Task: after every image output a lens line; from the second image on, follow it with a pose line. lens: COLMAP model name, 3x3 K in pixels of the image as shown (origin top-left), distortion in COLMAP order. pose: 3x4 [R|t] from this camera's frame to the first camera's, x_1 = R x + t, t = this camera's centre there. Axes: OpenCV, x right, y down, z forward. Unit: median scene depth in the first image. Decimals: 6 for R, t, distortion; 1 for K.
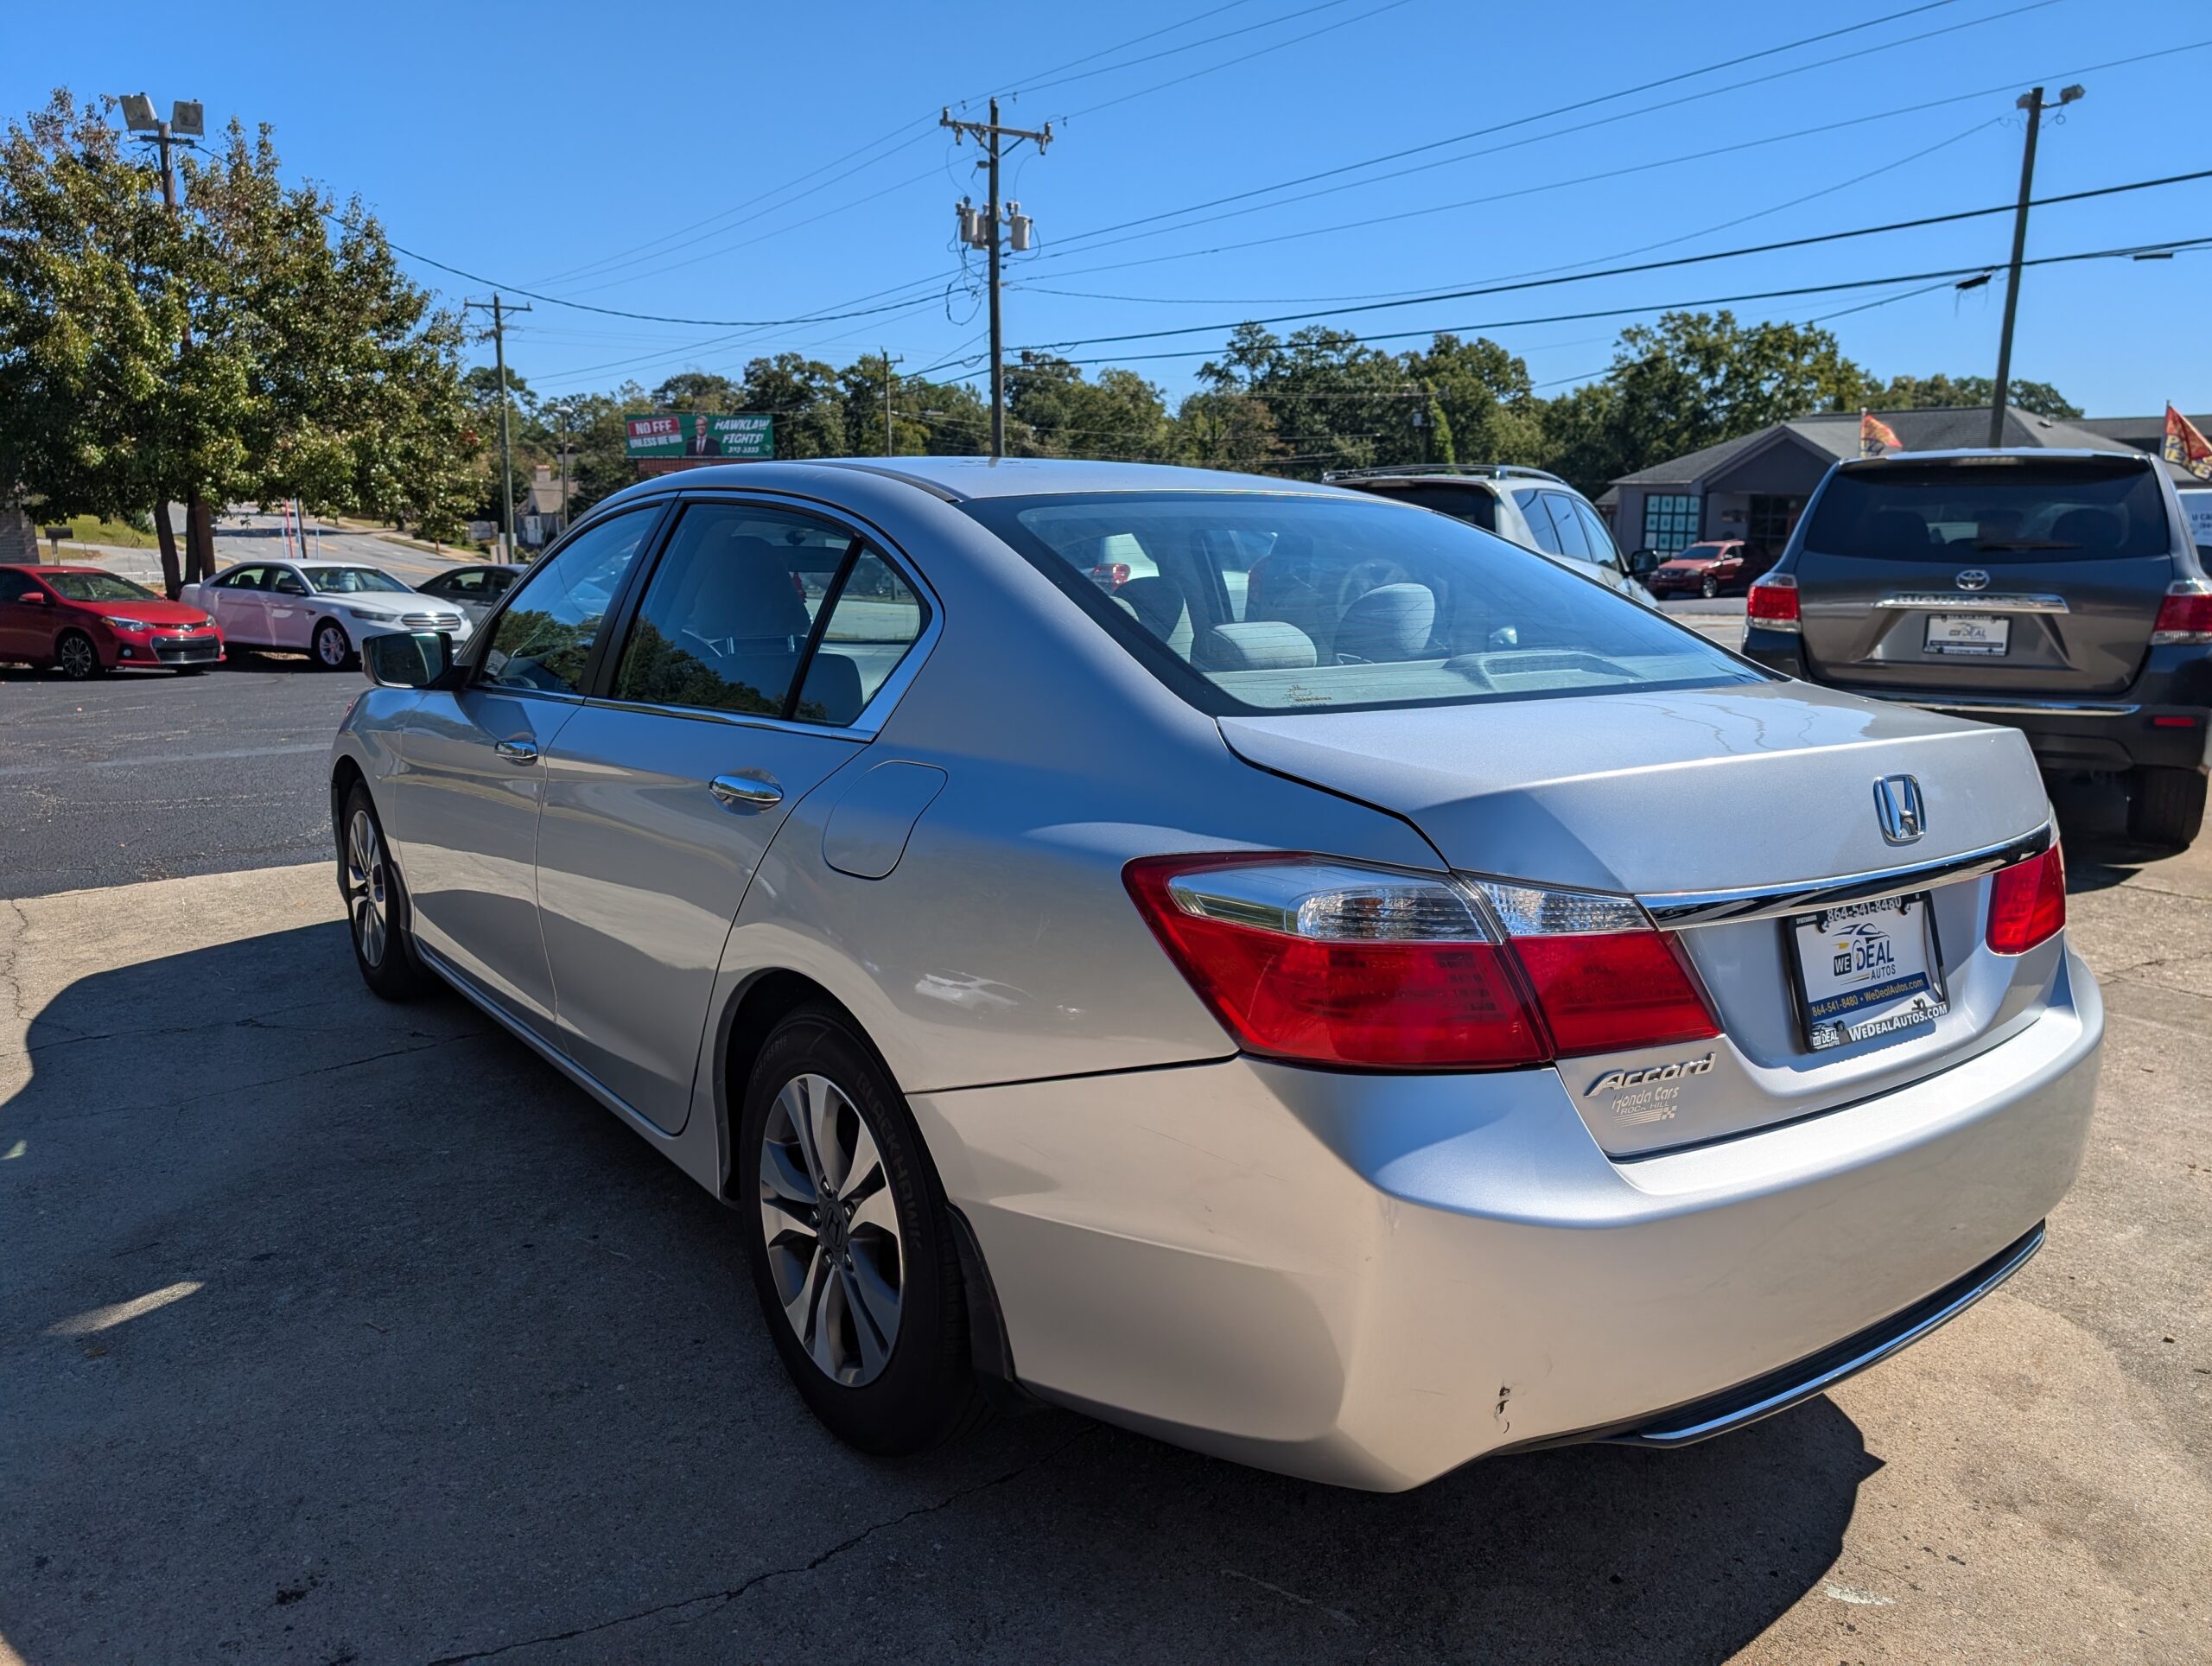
lens RADIAL K [[1600.3, 0, 1091.6], [0, 1600.3, 825.1], [0, 0, 1]] dist [0.004603, 0.003444]
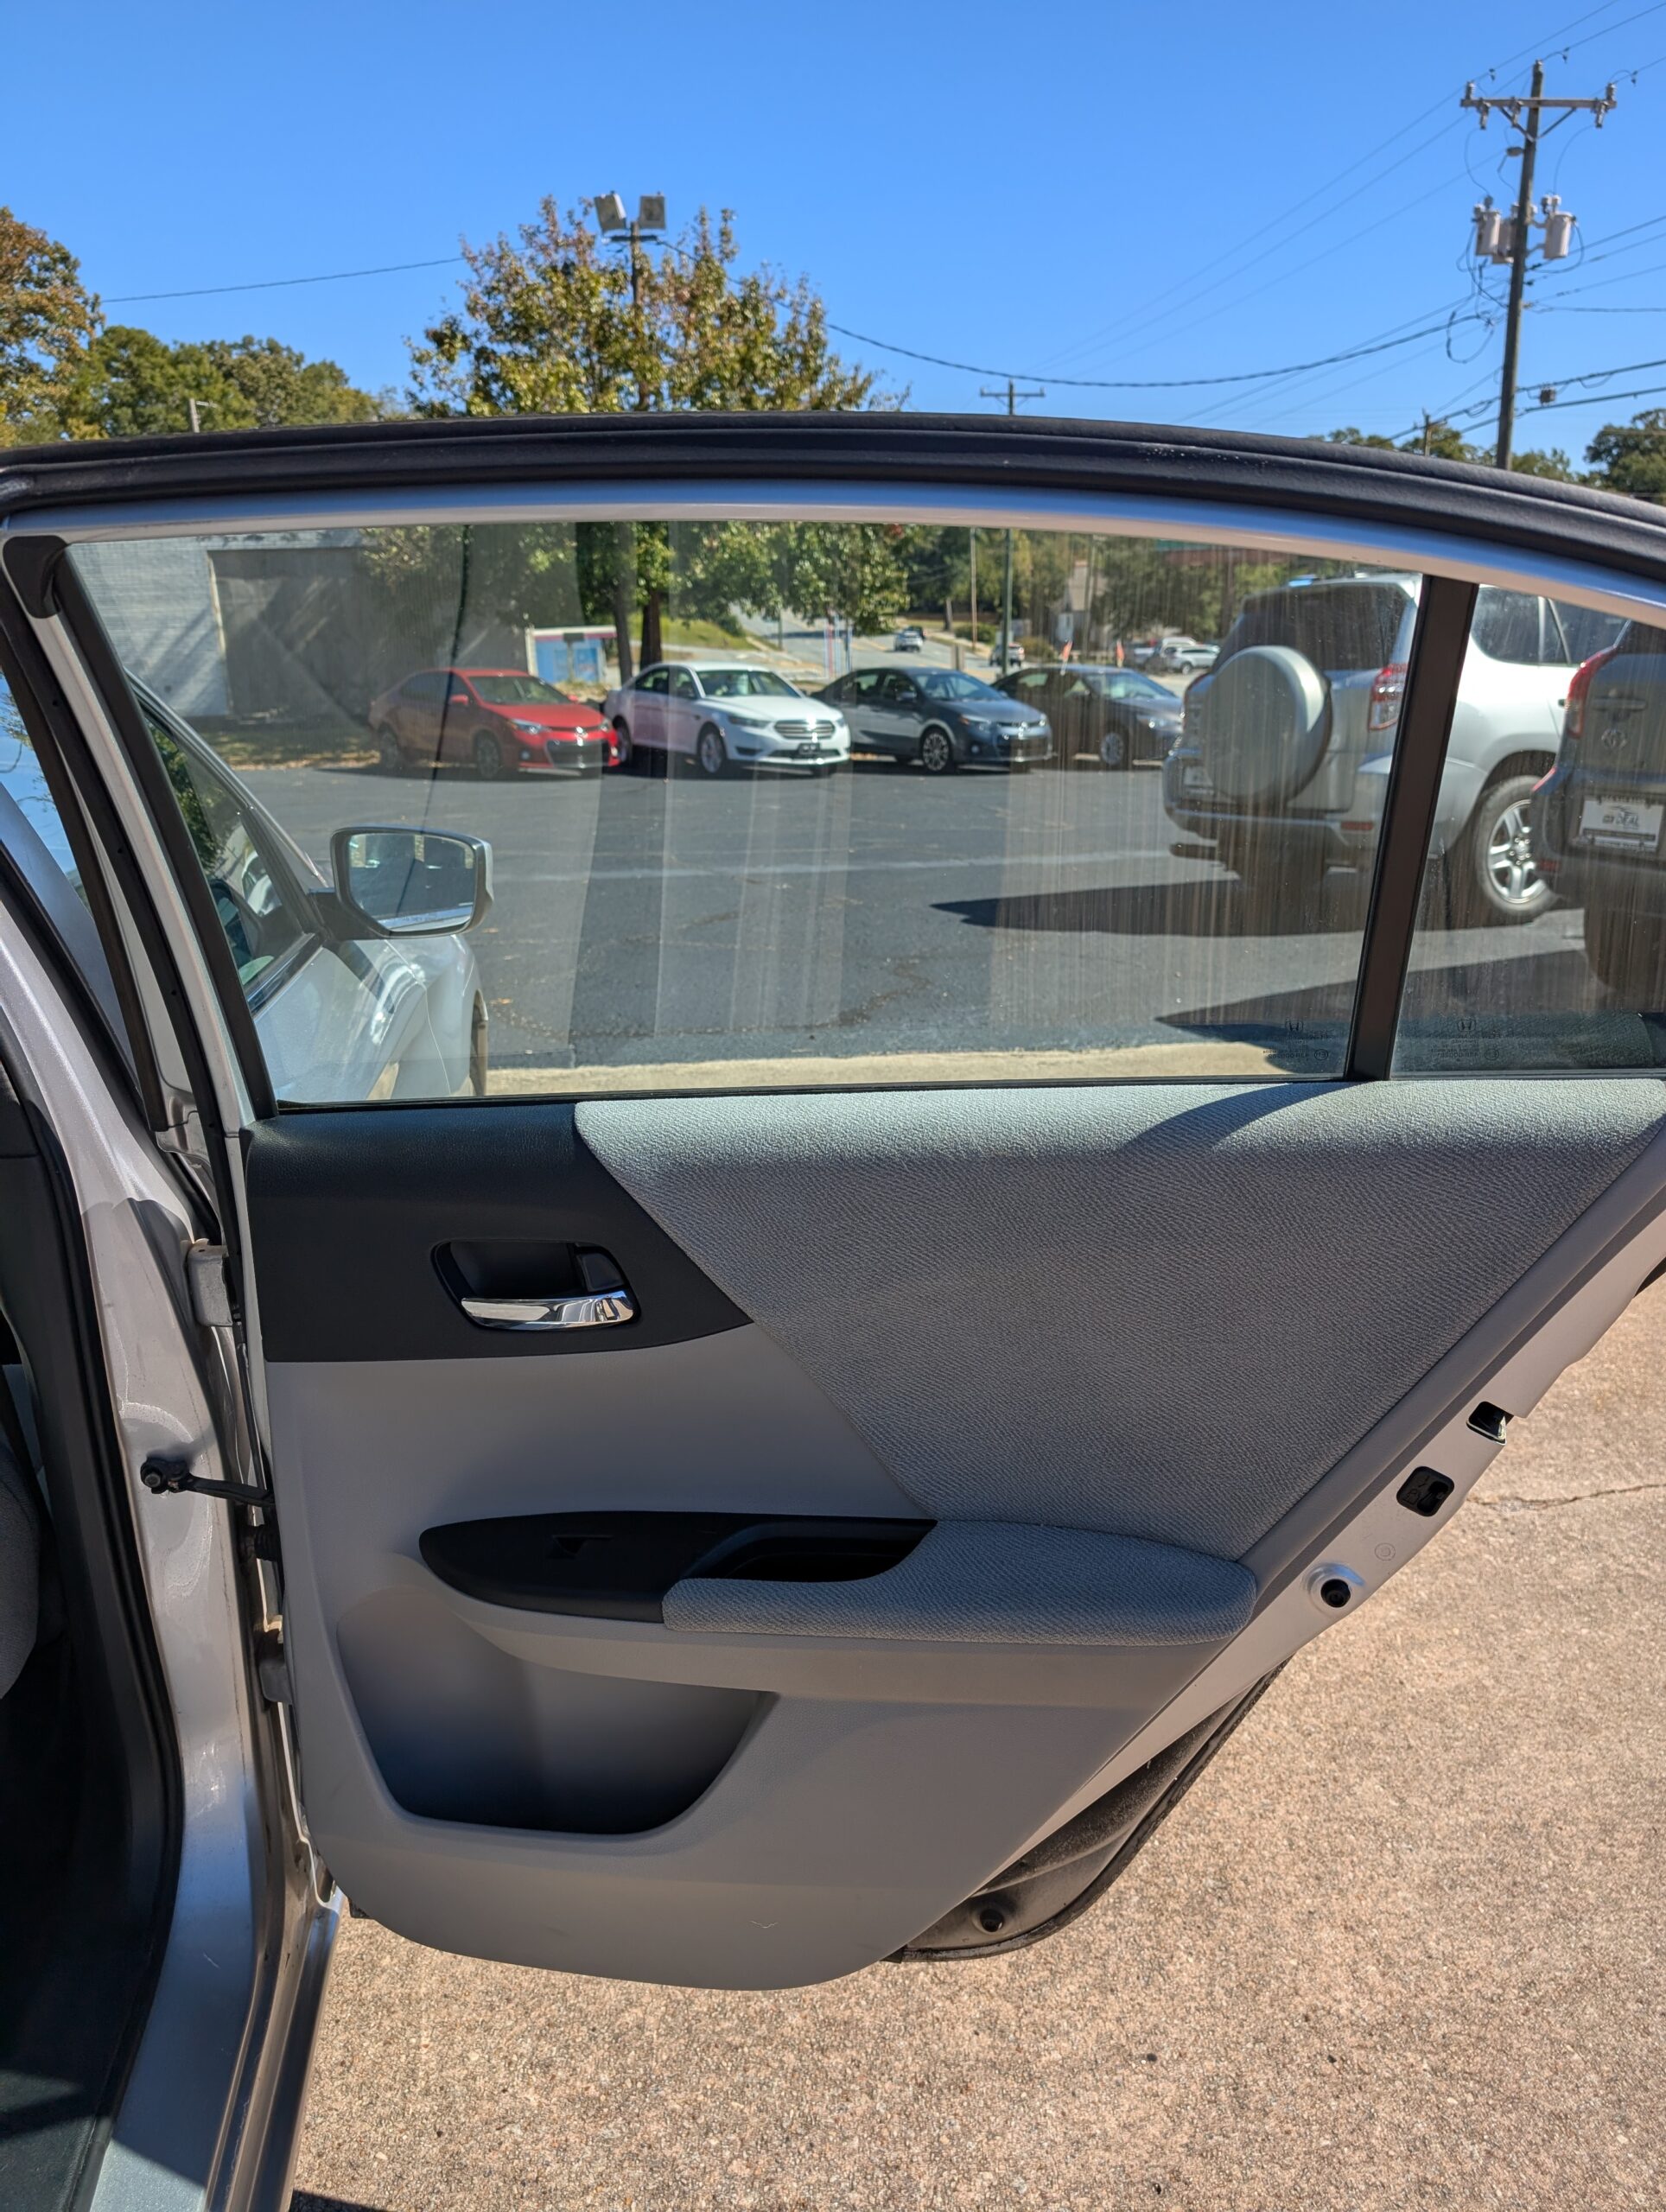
lens RADIAL K [[1590.3, 0, 851.5], [0, 1590.3, 1085.2], [0, 0, 1]] dist [0.024011, -0.024056]
pose [[0.891005, 0.111924, -0.439982, 0.050676], [-0.067922, 0.991091, 0.114569, -0.022638], [0.448885, -0.072197, 0.890668, 0.128407]]
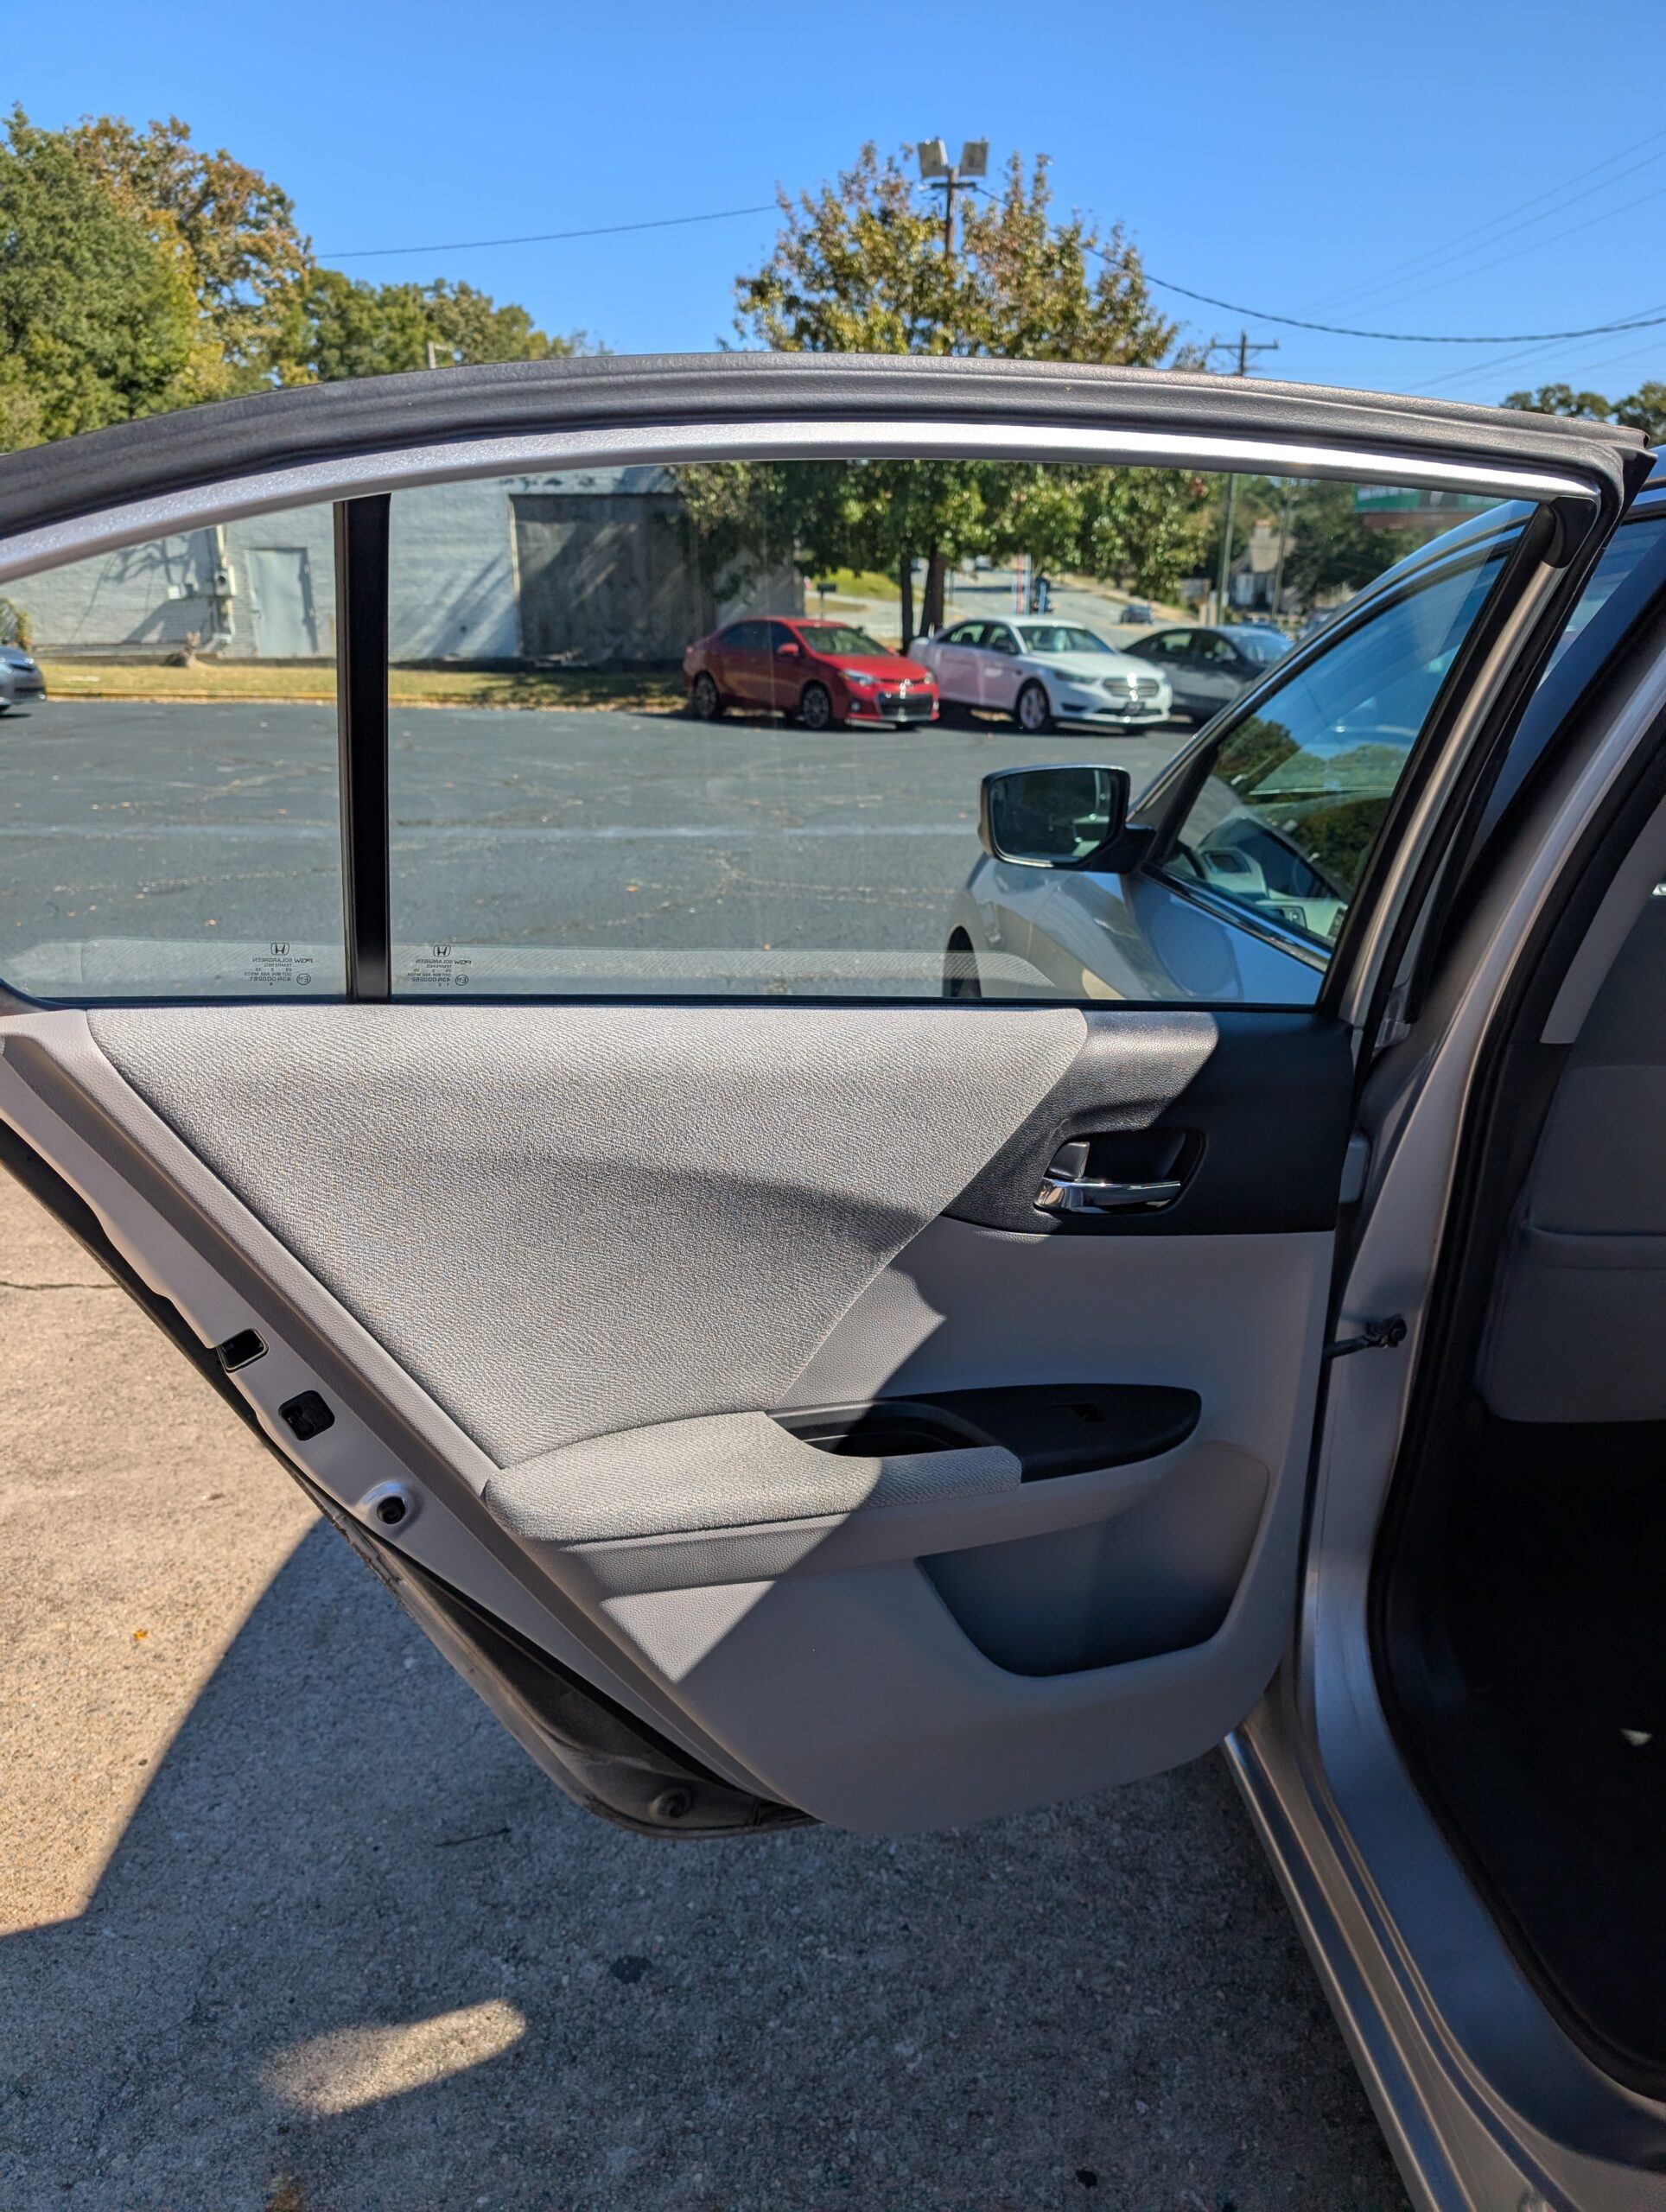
lens RADIAL K [[1587.2, 0, 828.4], [0, 1587.2, 1115.6], [0, 0, 1]] dist [0.007144, -0.008298]
pose [[0.840263, 0.178870, -0.511824, -0.026973], [-0.106966, 0.980149, 0.166931, -0.012498], [0.531523, -0.085519, 0.842716, 0.068999]]
